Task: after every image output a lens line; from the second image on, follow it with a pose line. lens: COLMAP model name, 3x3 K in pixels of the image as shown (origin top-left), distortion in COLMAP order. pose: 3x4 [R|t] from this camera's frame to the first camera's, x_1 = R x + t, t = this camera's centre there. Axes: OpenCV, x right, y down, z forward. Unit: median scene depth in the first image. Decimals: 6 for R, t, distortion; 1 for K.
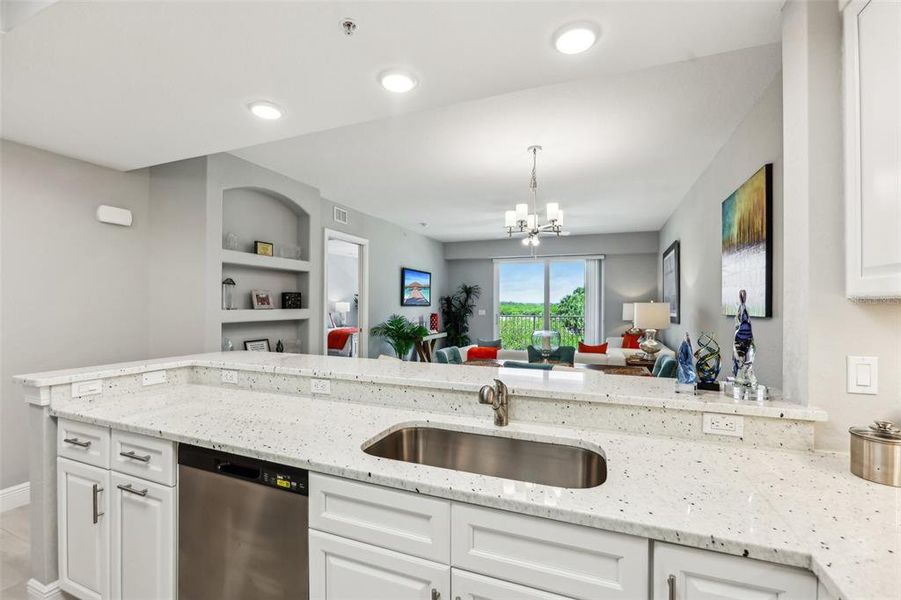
lens RADIAL K [[395.4, 0, 448.8], [0, 395.4, 302.7], [0, 0, 1]] dist [-0.016317, 0.000533]
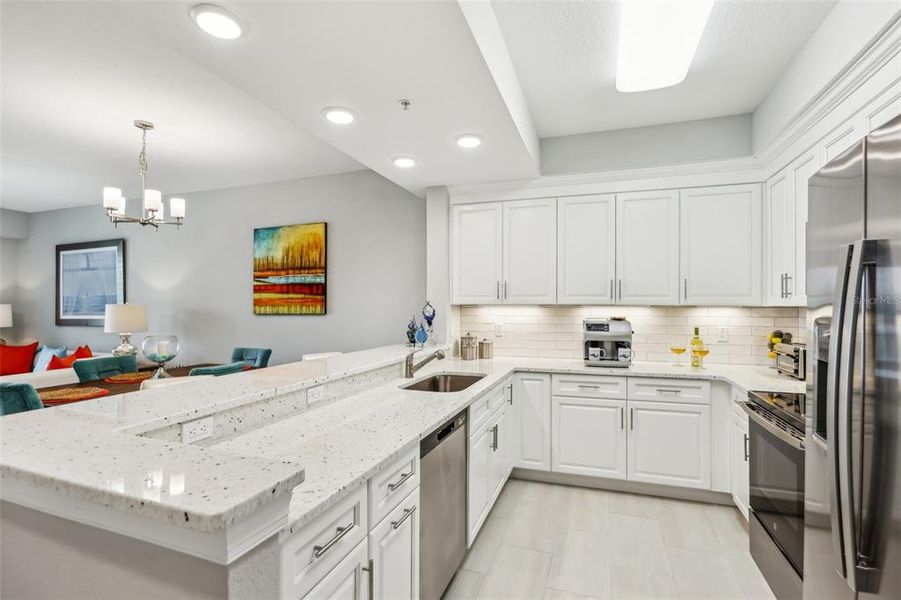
lens RADIAL K [[424.2, 0, 448.2], [0, 424.2, 304.9], [0, 0, 1]] dist [-0.017218, 0.000836]
pose [[-0.030629, -0.002679, 0.999527, -0.394938], [-0.004540, 0.999986, 0.002541, -0.003202], [-0.999521, -0.004460, -0.030641, 0.204685]]
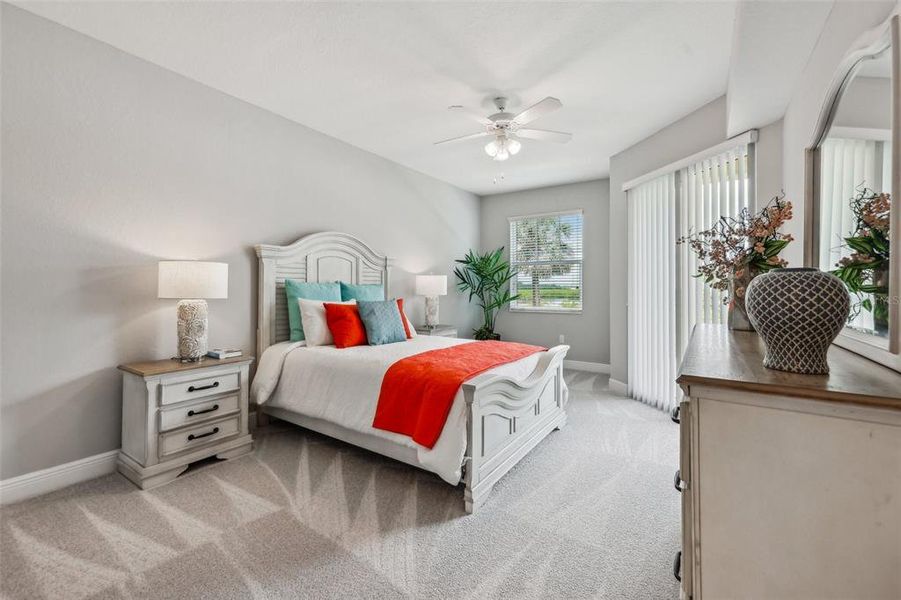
lens RADIAL K [[385.9, 0, 450.4], [0, 385.9, 294.8], [0, 0, 1]] dist [-0.000388, 0.000544]
pose [[0.977108, -0.002484, -0.212729, -0.270256], [0.005905, 0.999863, 0.015448, 0.026557], [0.212662, -0.016350, 0.976989, 1.005044]]
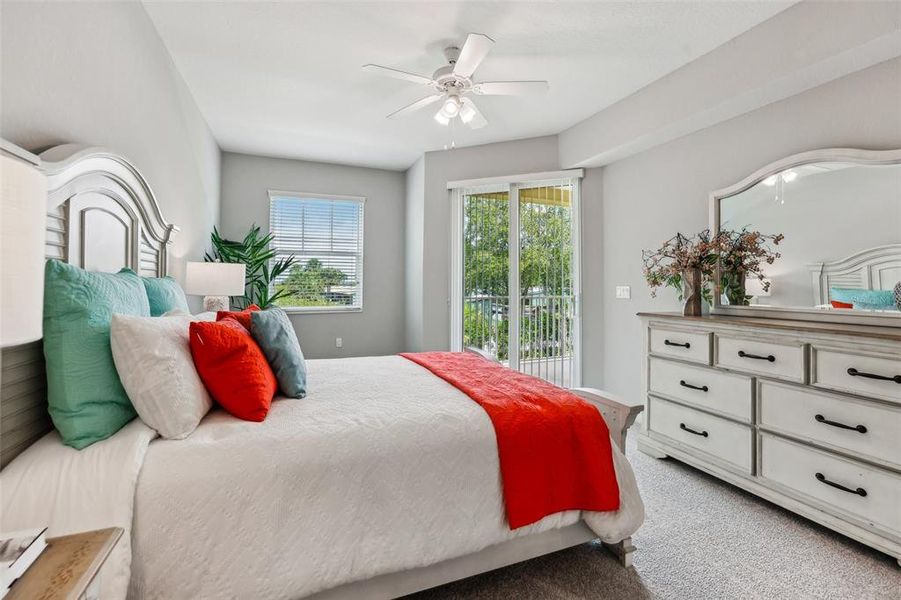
lens RADIAL K [[393.8, 0, 458.6], [0, 393.8, 287.2], [0, 0, 1]] dist [-0.012760, 0.000817]
pose [[0.719123, -0.007272, 0.694844, -0.580335], [0.003187, 0.999969, 0.007167, 0.024430], [-0.694875, -0.002940, 0.719124, 1.208423]]
